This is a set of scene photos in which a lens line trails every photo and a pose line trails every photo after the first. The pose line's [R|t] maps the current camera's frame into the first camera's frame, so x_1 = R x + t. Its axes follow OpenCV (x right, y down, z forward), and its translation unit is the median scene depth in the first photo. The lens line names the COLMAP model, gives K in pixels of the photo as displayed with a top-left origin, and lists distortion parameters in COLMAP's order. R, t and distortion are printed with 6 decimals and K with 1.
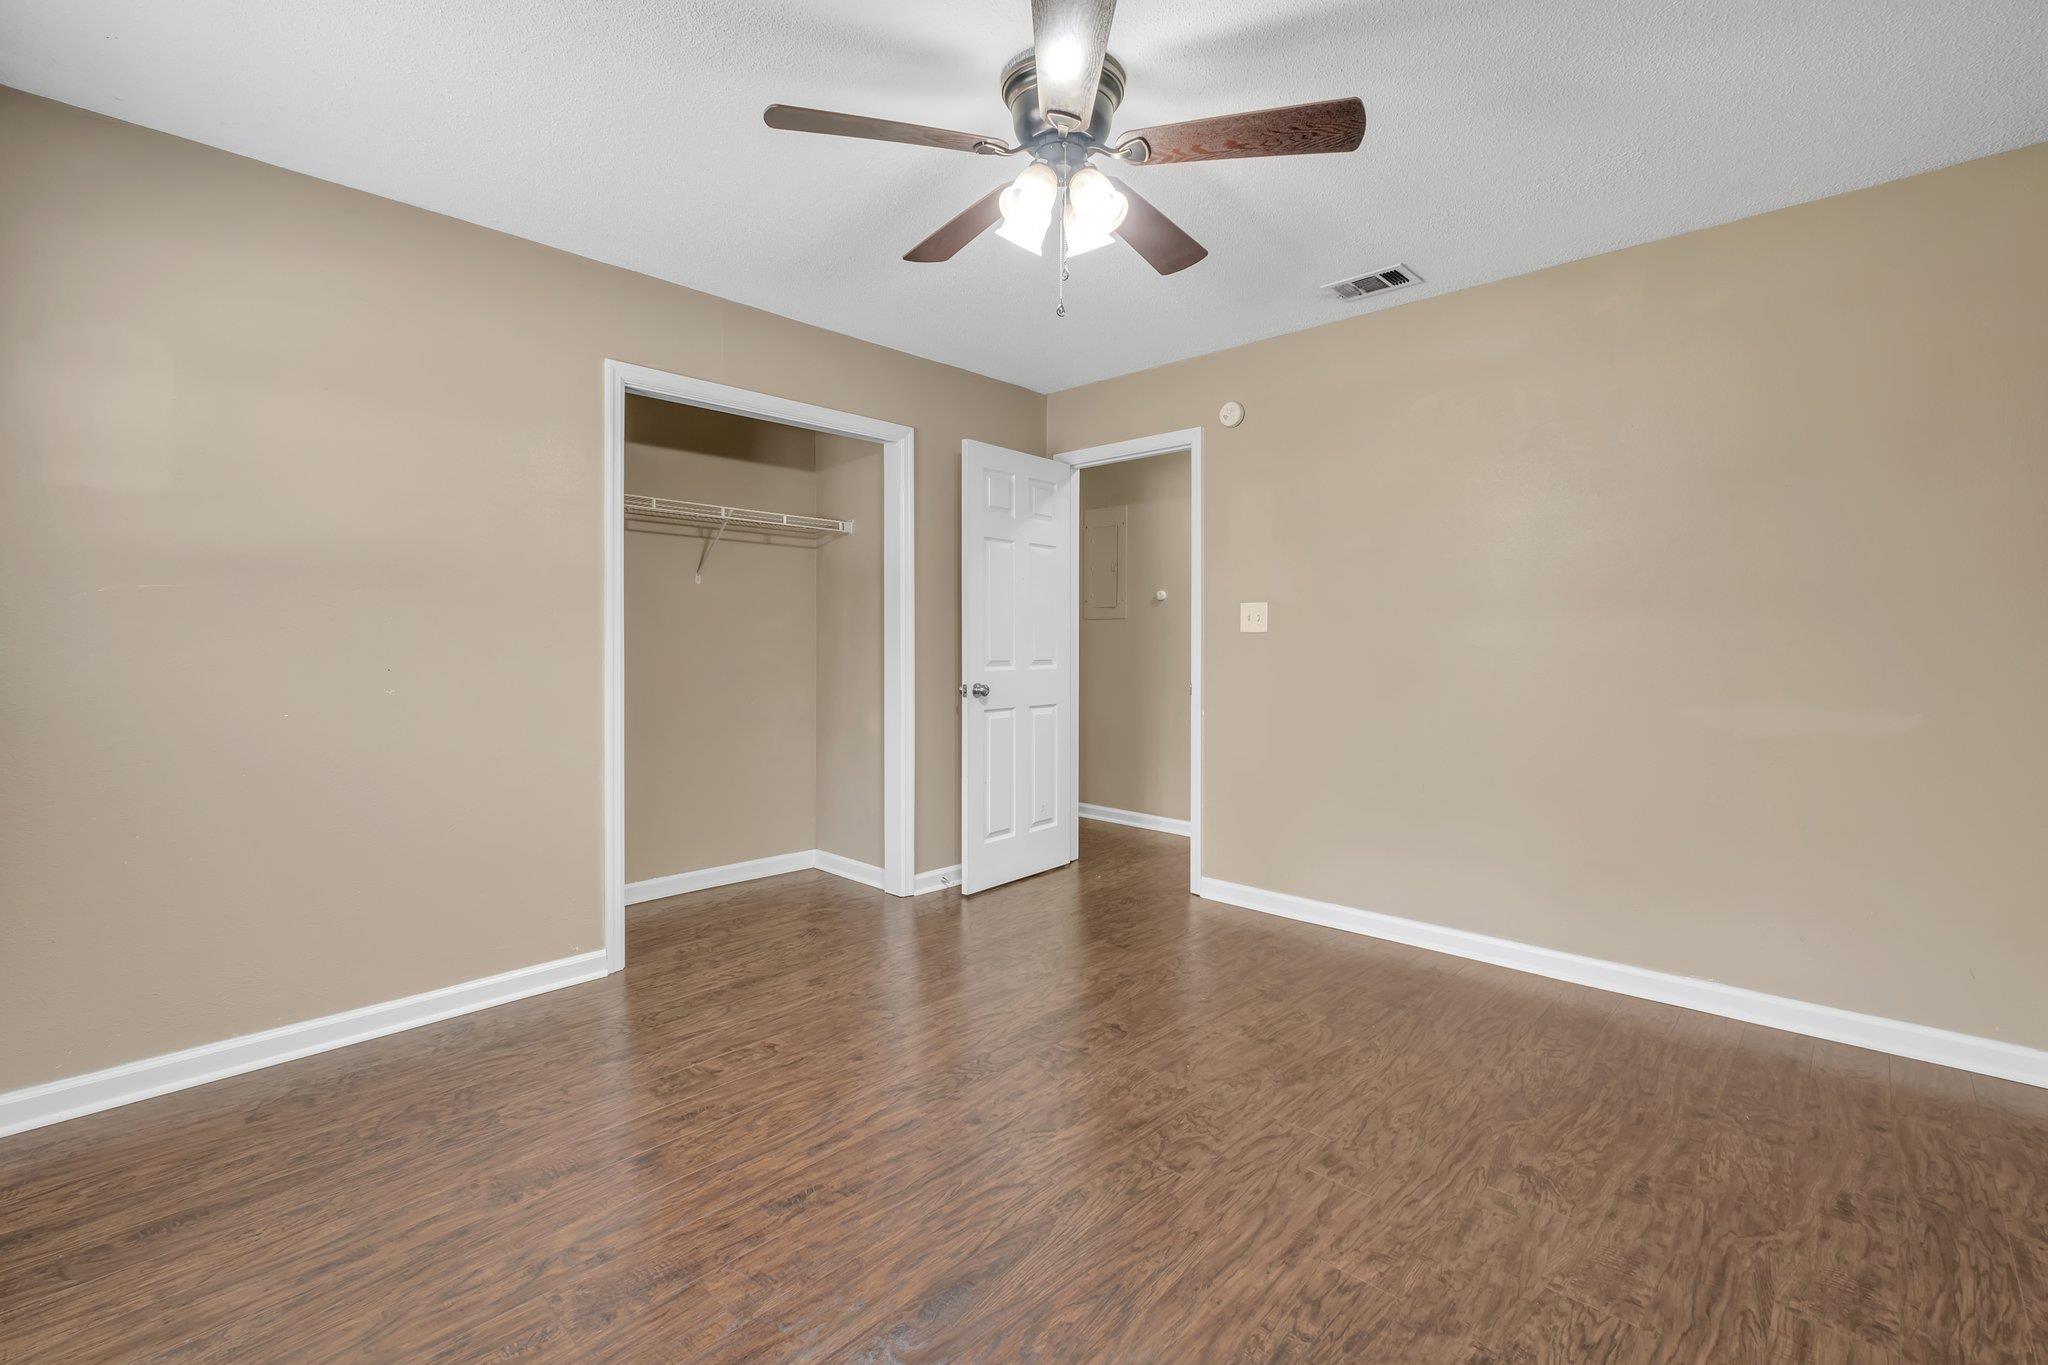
lens RADIAL K [[892.2, 0, 1014.8], [0, 892.2, 677.3], [0, 0, 1]] dist [-0.001433, 0.000098]
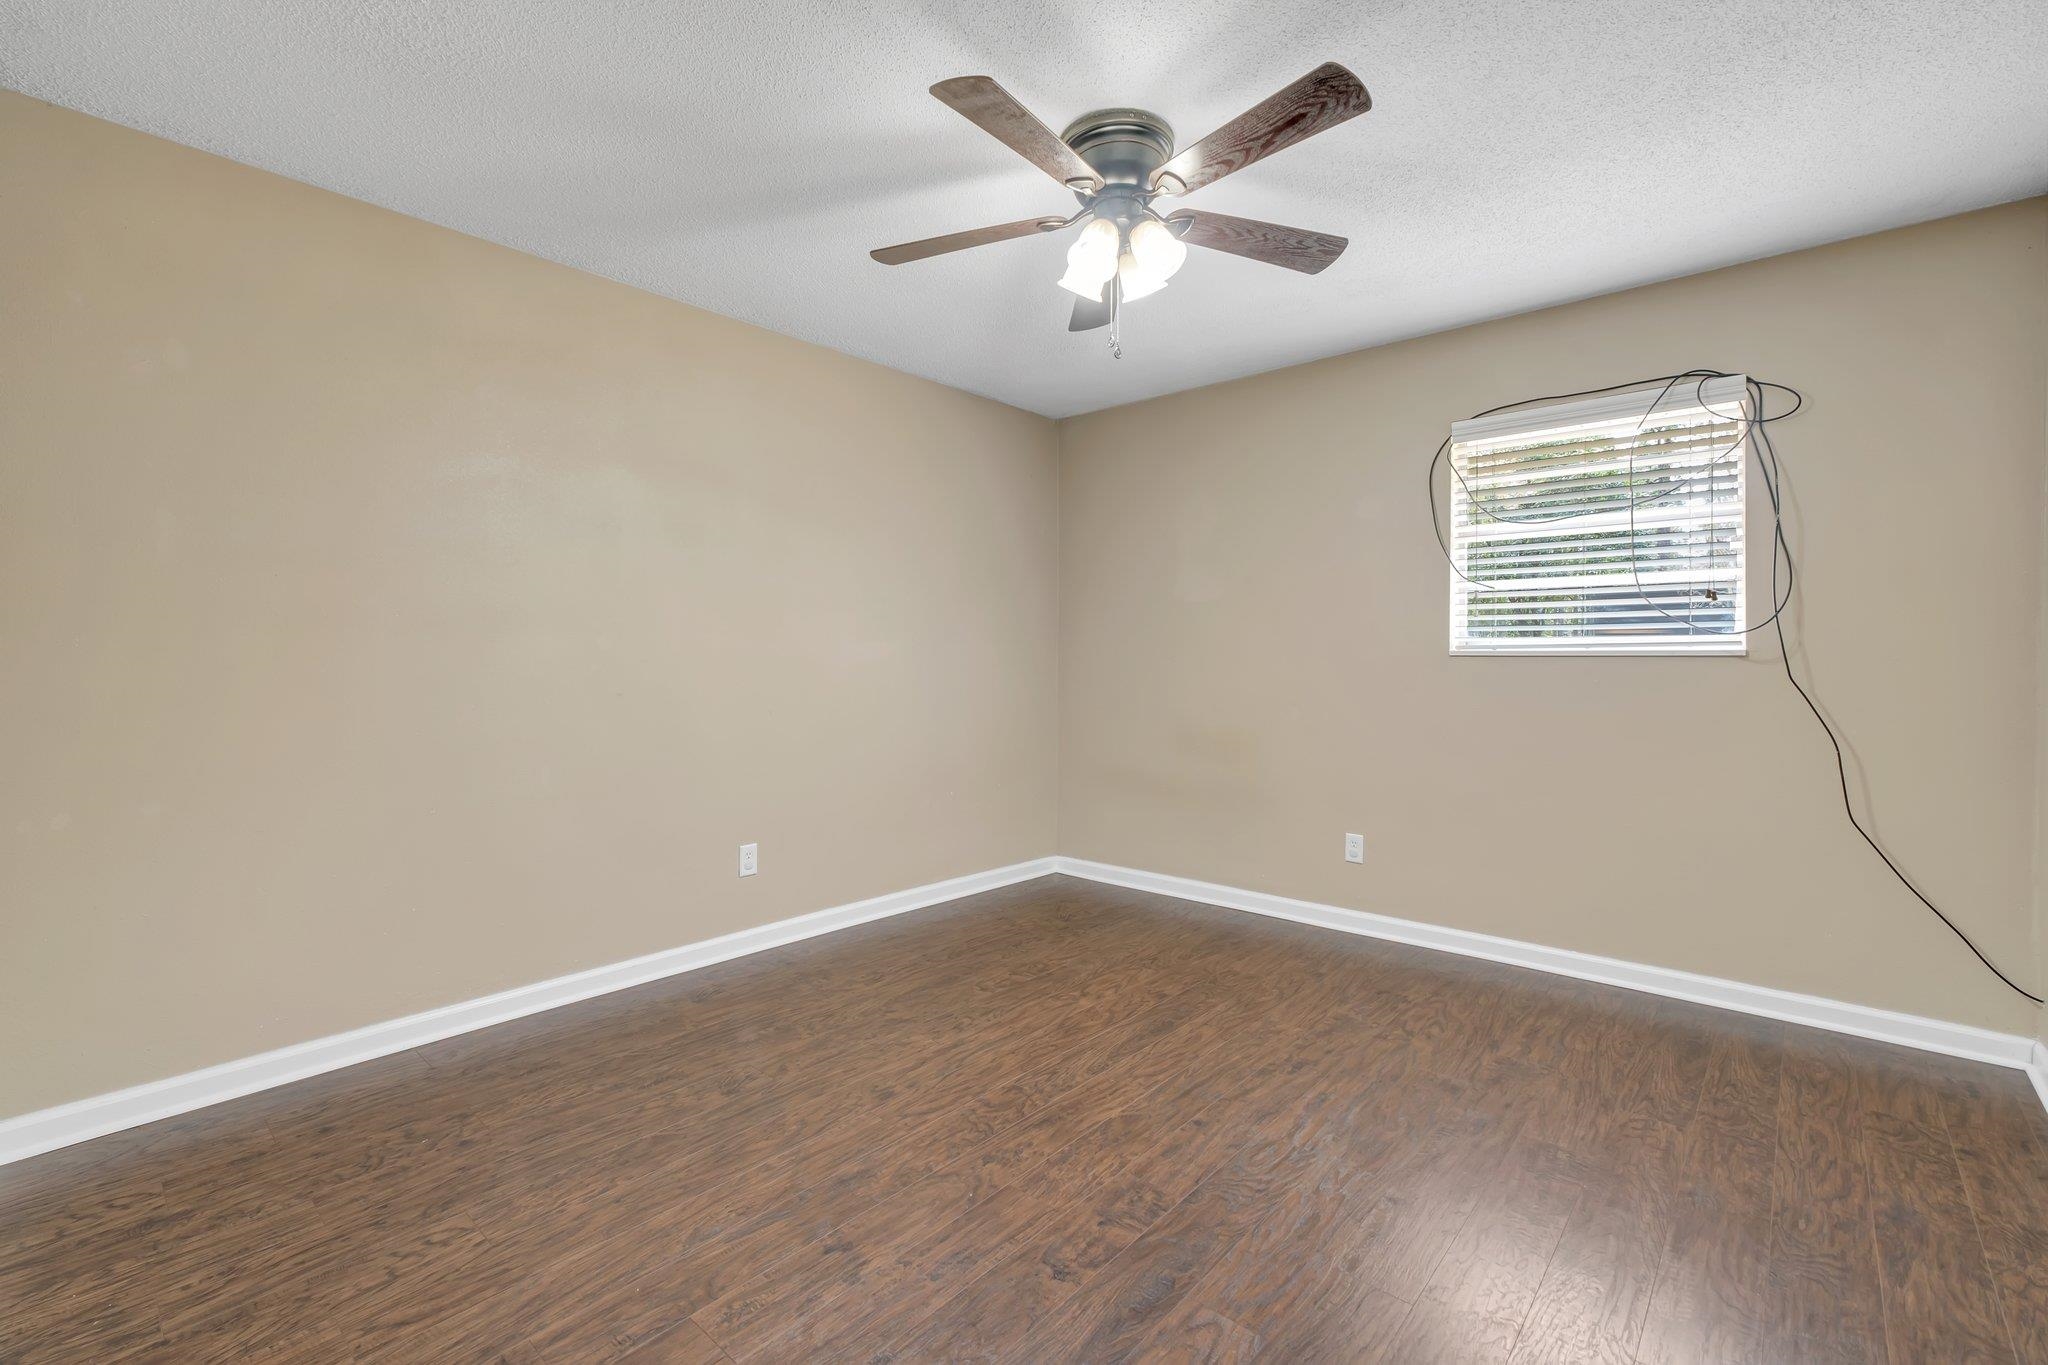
lens RADIAL K [[892.2, 0, 1014.8], [0, 892.2, 677.3], [0, 0, 1]] dist [-0.001433, 0.000098]
pose [[-0.999210, -0.000792, -0.039745, 0.227924], [-0.003375, 0.997882, 0.064964, -0.091585], [0.039610, 0.065047, -0.997096, 2.146996]]
